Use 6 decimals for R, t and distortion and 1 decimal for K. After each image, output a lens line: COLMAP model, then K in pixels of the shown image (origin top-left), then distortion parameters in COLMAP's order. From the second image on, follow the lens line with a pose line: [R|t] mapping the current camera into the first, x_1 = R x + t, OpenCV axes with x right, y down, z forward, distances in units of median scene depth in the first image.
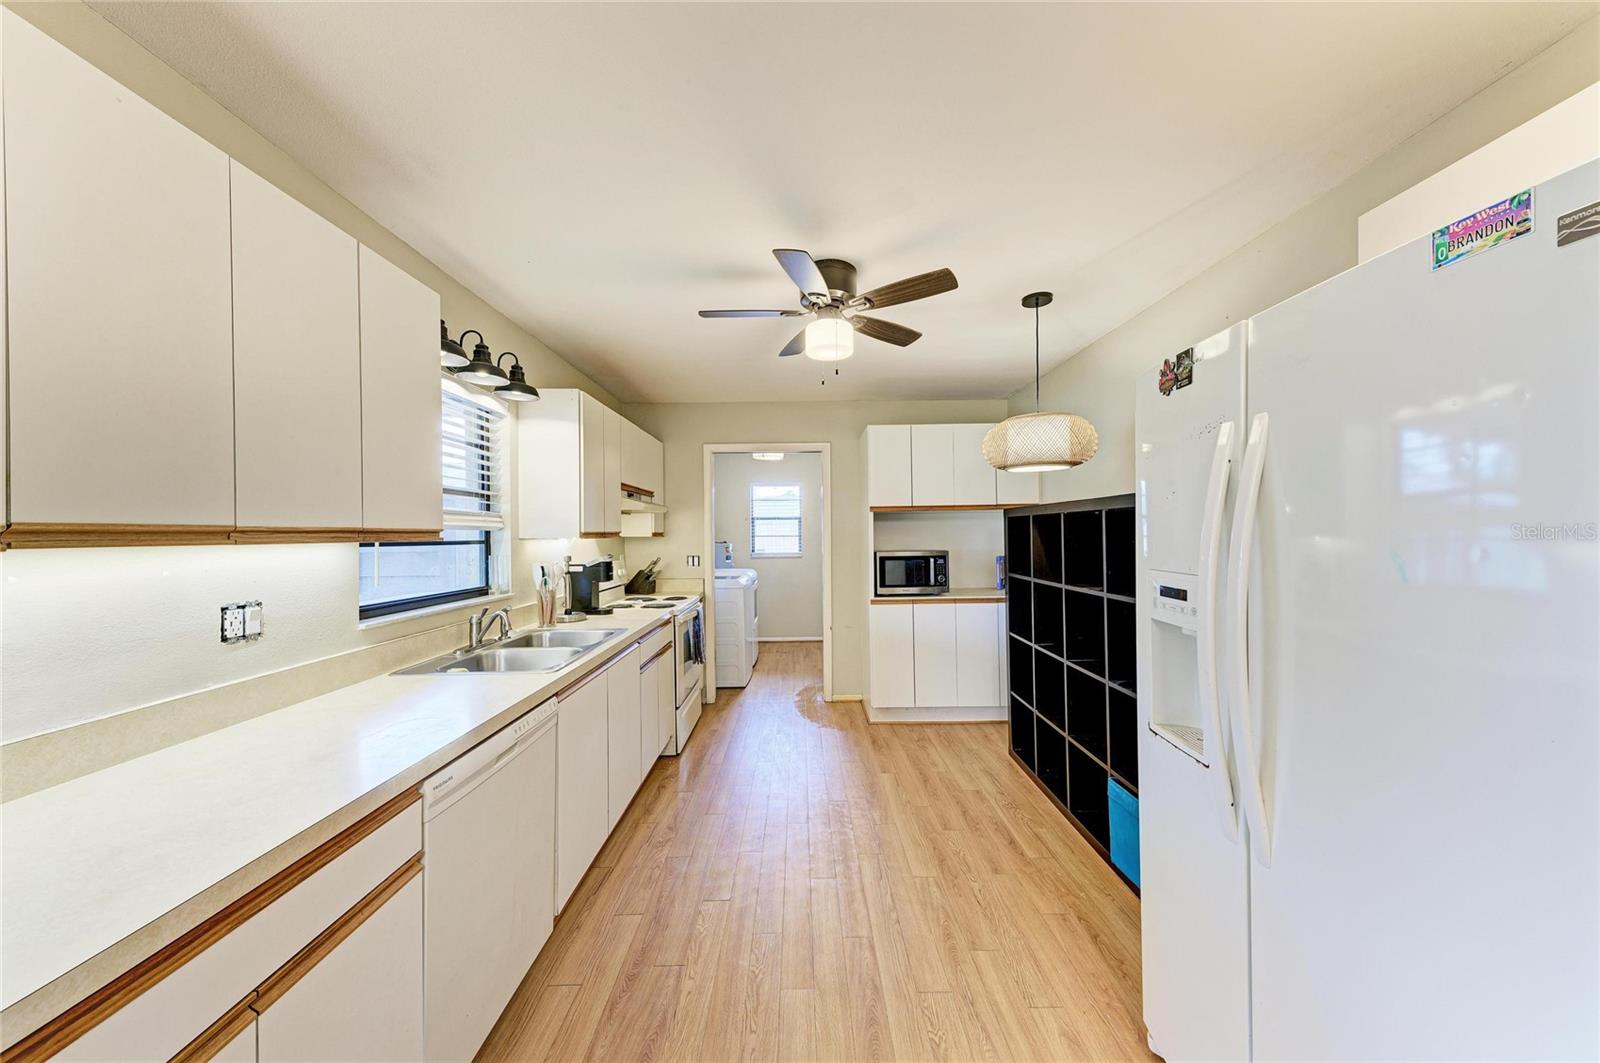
lens RADIAL K [[539.6, 0, 799.7], [0, 539.6, 535.7], [0, 0, 1]] dist [0.021288, -0.004291]
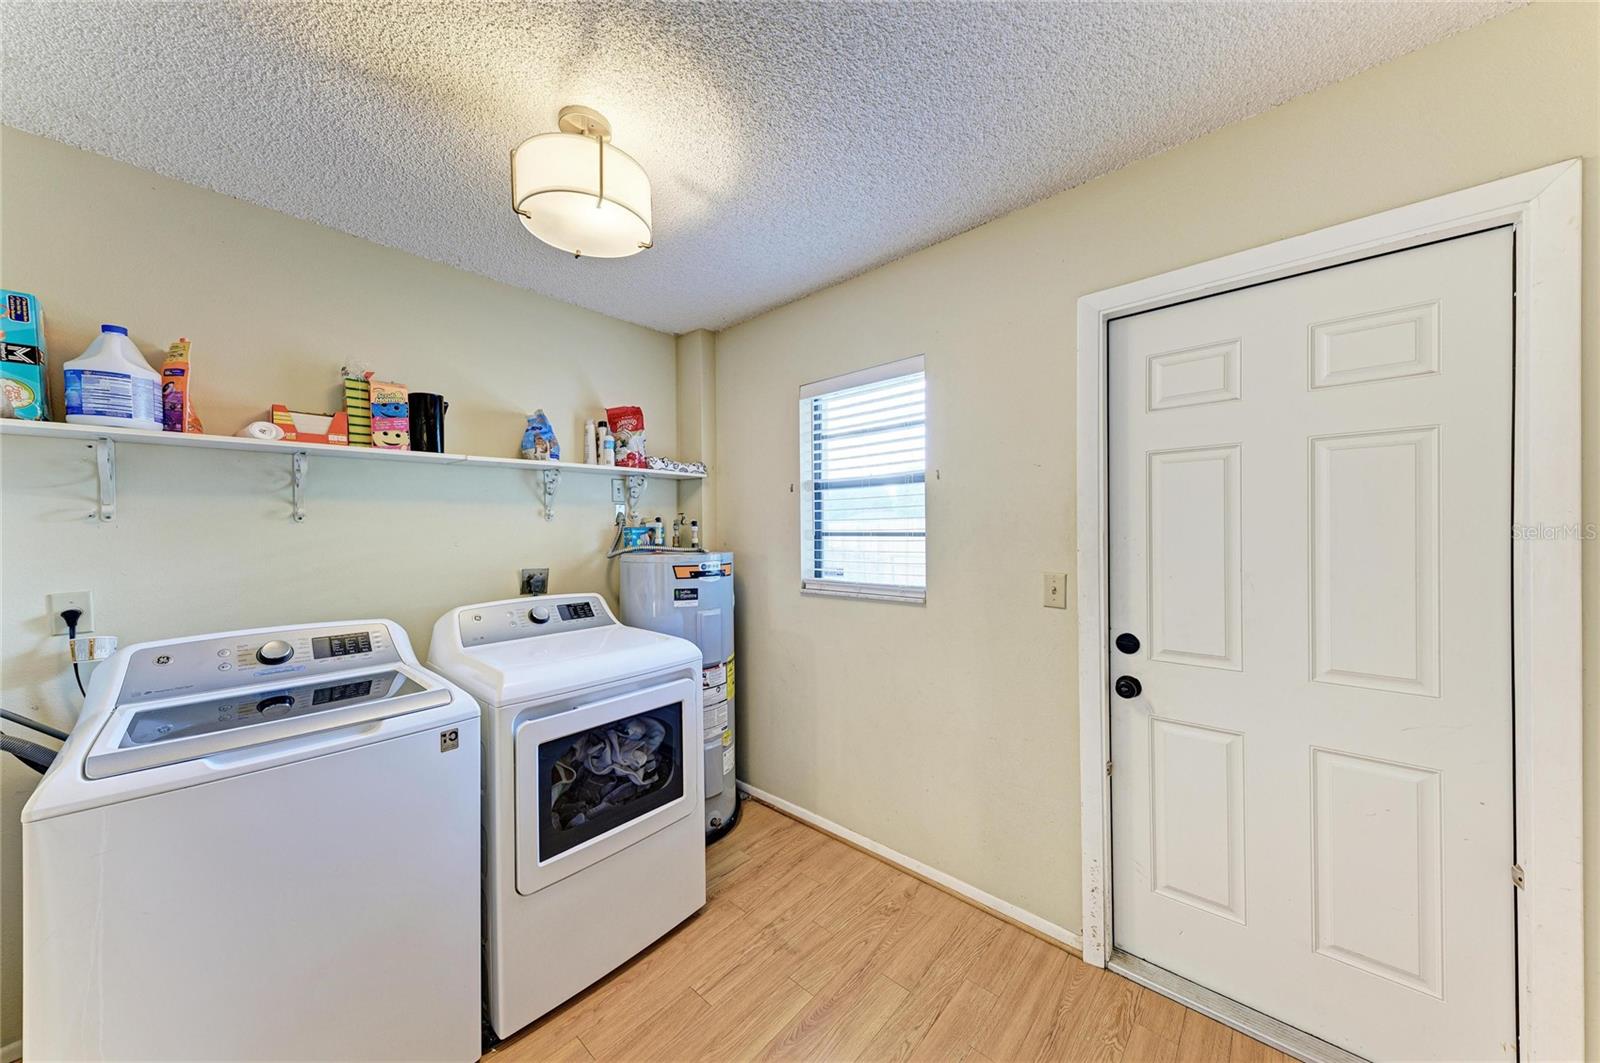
lens RADIAL K [[538.2, 0, 801.1], [0, 538.2, 534.4], [0, 0, 1]] dist [0.018485, -0.003974]
pose [[0.744227, 0.008263, -0.667875, 0.347609], [-0.001930, 0.999946, 0.010220, -0.005737], [0.667924, -0.006317, 0.744203, 1.678866]]
